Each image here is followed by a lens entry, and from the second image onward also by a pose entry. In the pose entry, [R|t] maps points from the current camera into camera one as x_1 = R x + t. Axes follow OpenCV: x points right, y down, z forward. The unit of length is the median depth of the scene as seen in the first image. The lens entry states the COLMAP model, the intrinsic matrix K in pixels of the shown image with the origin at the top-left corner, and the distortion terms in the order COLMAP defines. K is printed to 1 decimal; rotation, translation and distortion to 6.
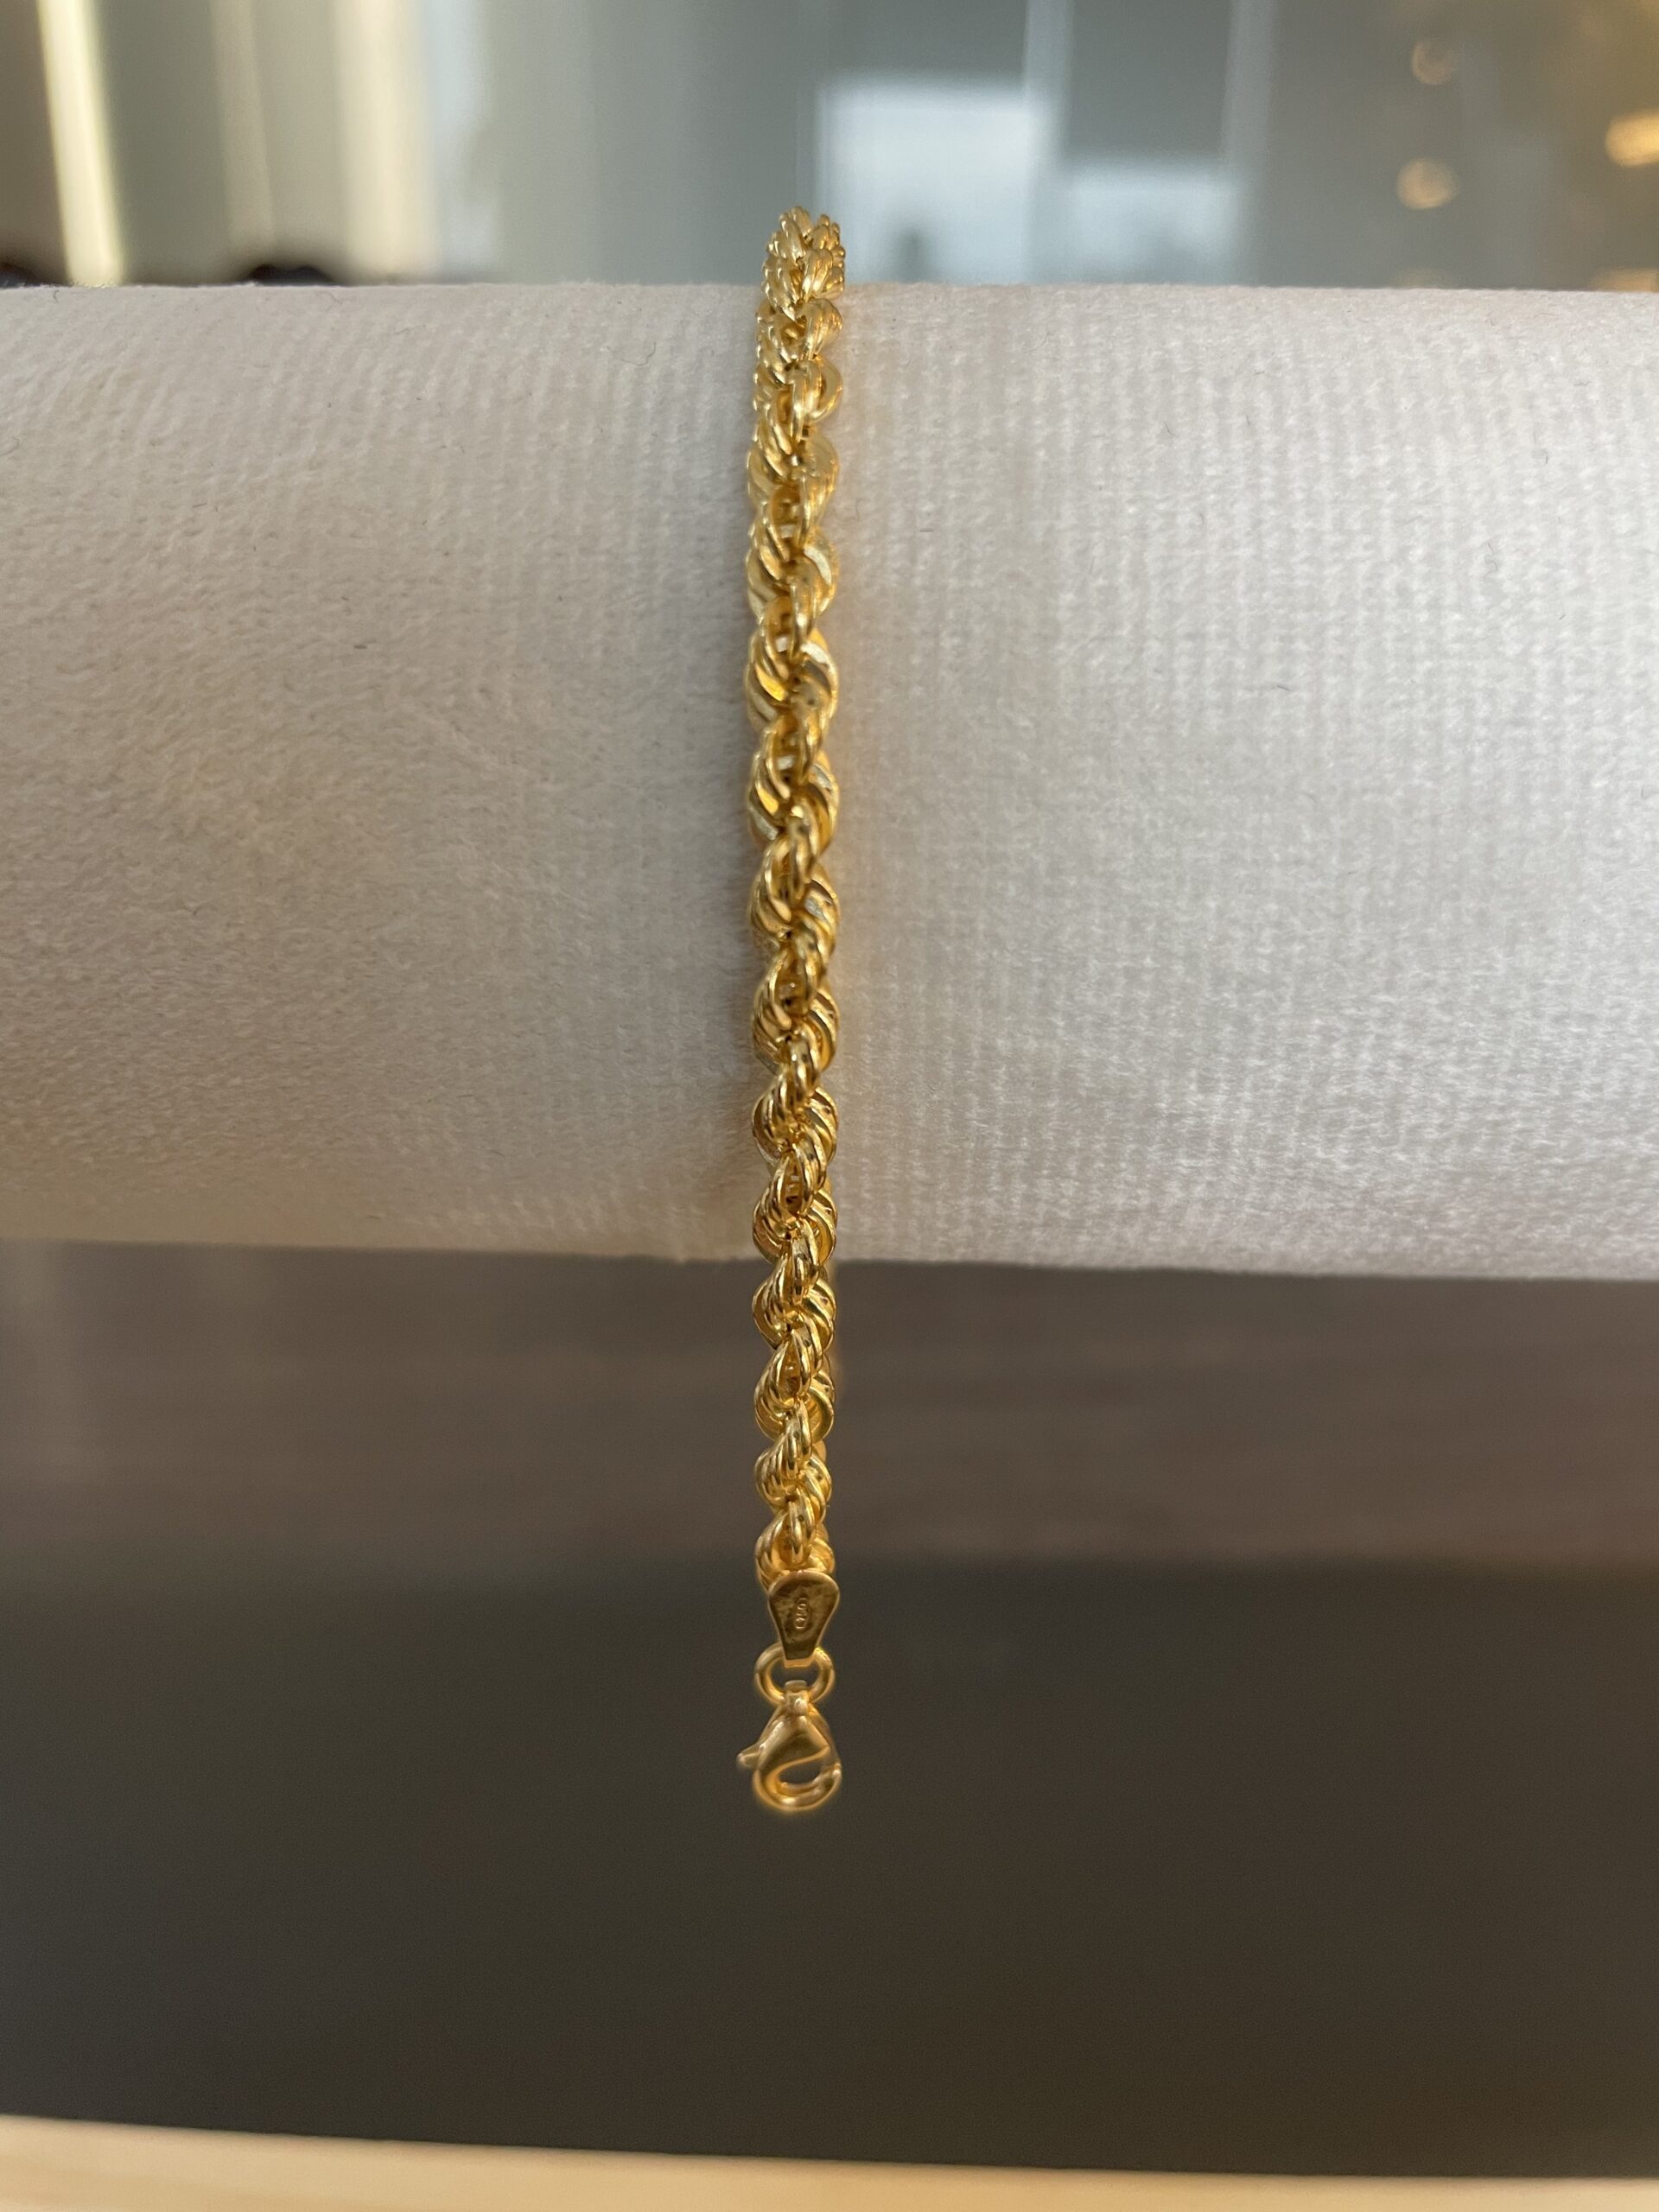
lens RADIAL K [[1777.6, 0, 829.5], [0, 1777.6, 1106.0], [0, 0, 1]] dist [0.063186, -0.188297]
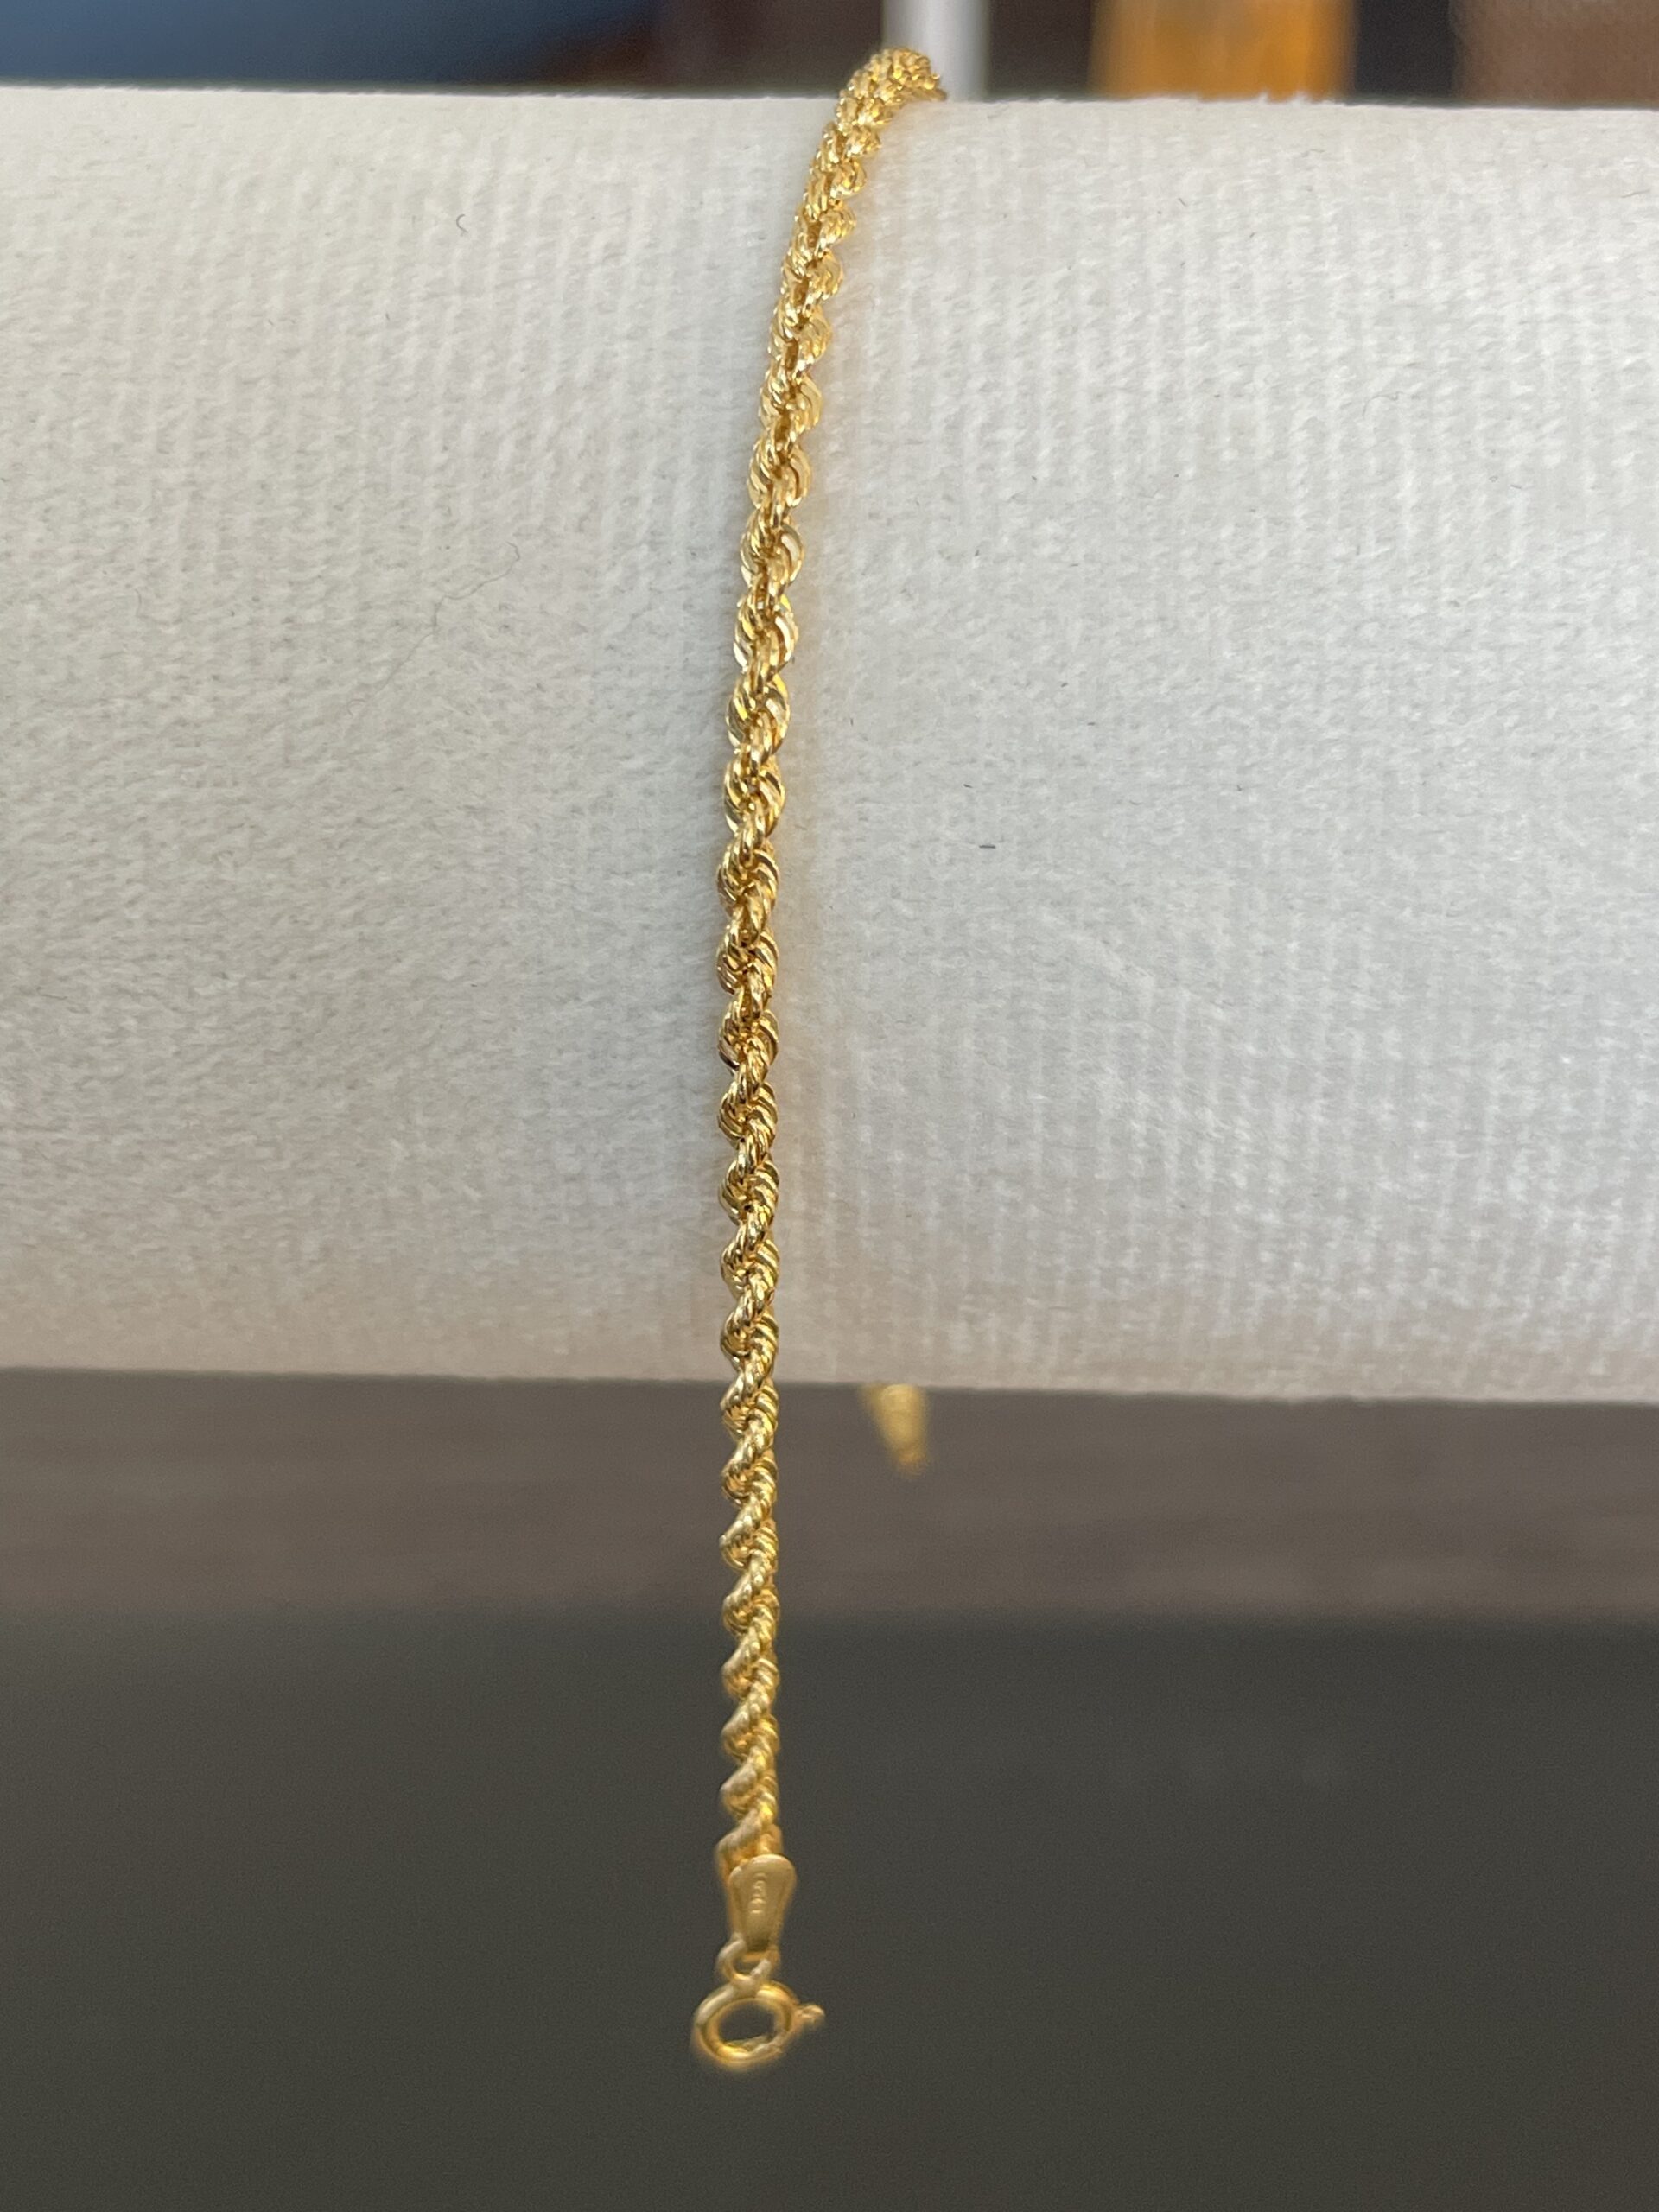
lens RADIAL K [[3248.5, 0, 829.5], [0, 3248.5, 1106.0], [0, 0, 1]] dist [0.186983, -0.848295]
pose [[0.999849, -0.012605, 0.011947, -0.352414], [0.008829, 0.961300, 0.275362, -0.549406], [-0.014956, -0.275215, 0.961266, -0.446872]]
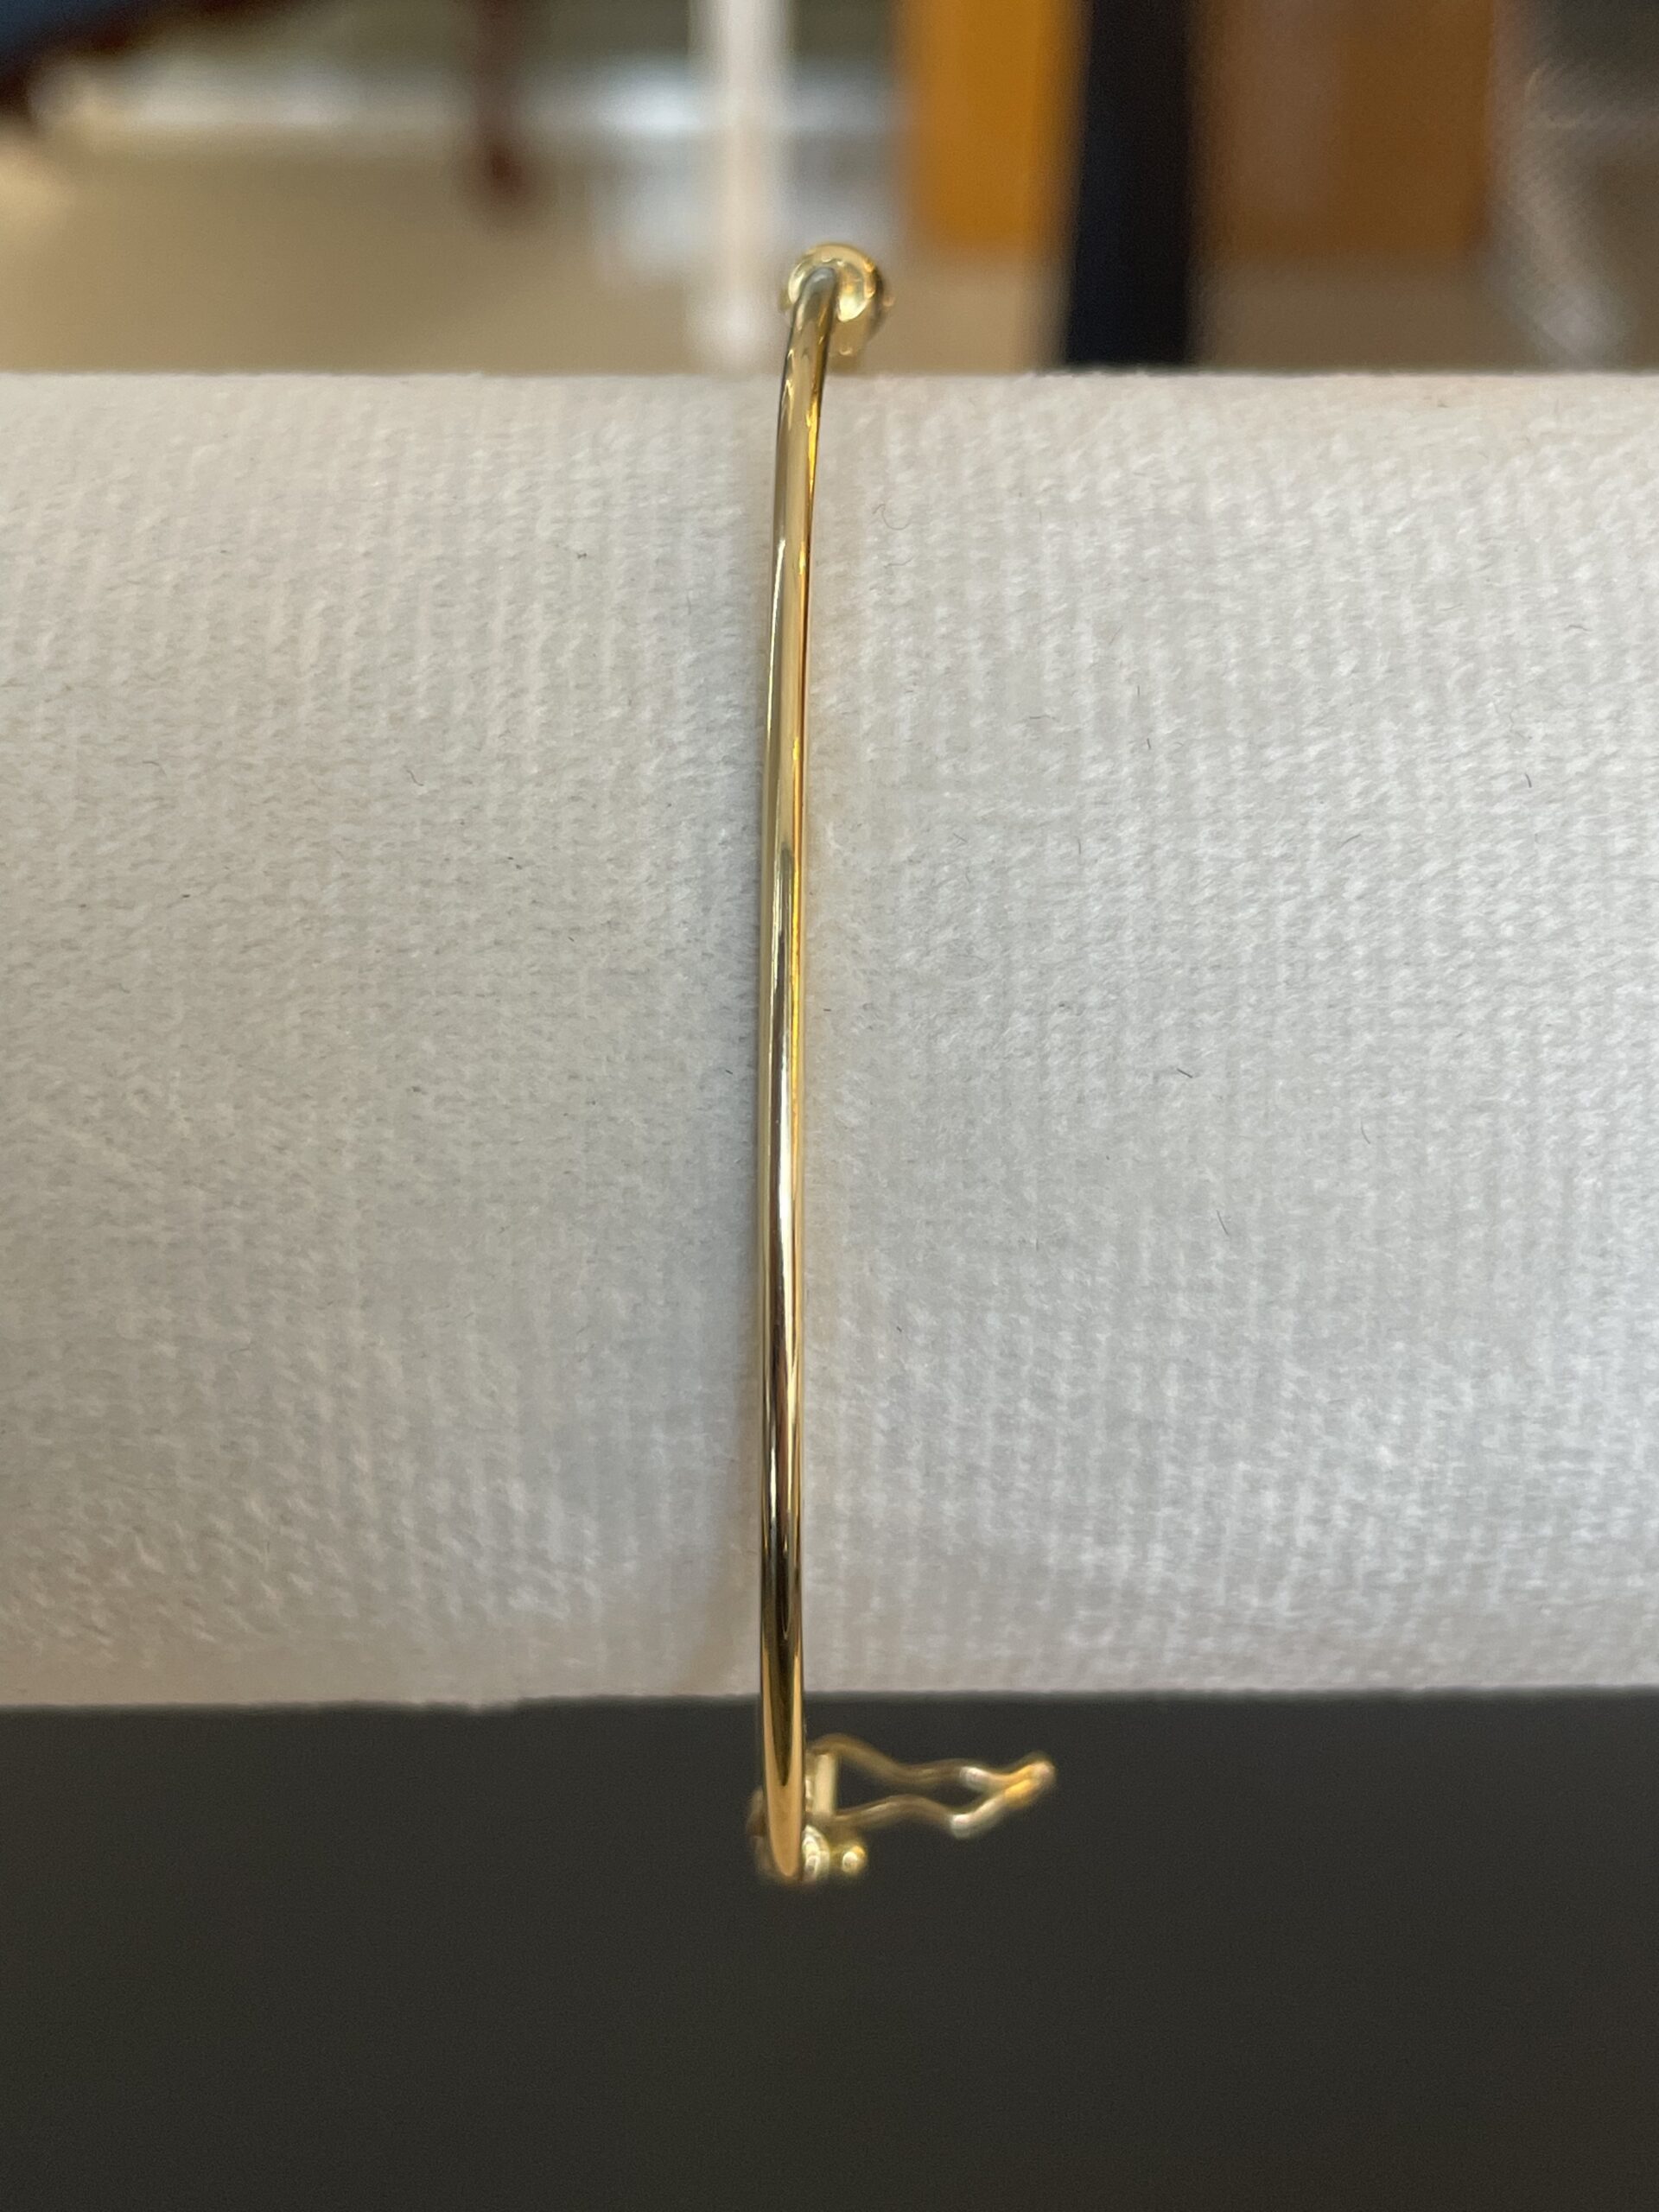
lens RADIAL K [[2980.8, 0, 829.5], [0, 2980.8, 1106.0], [0, 0, 1]] dist [0.088377, -0.046861]
pose [[0.997157, -0.029977, 0.069131, 0.008471], [0.024748, 0.996855, 0.075285, -0.313653], [-0.071170, -0.073360, 0.994763, -0.280049]]
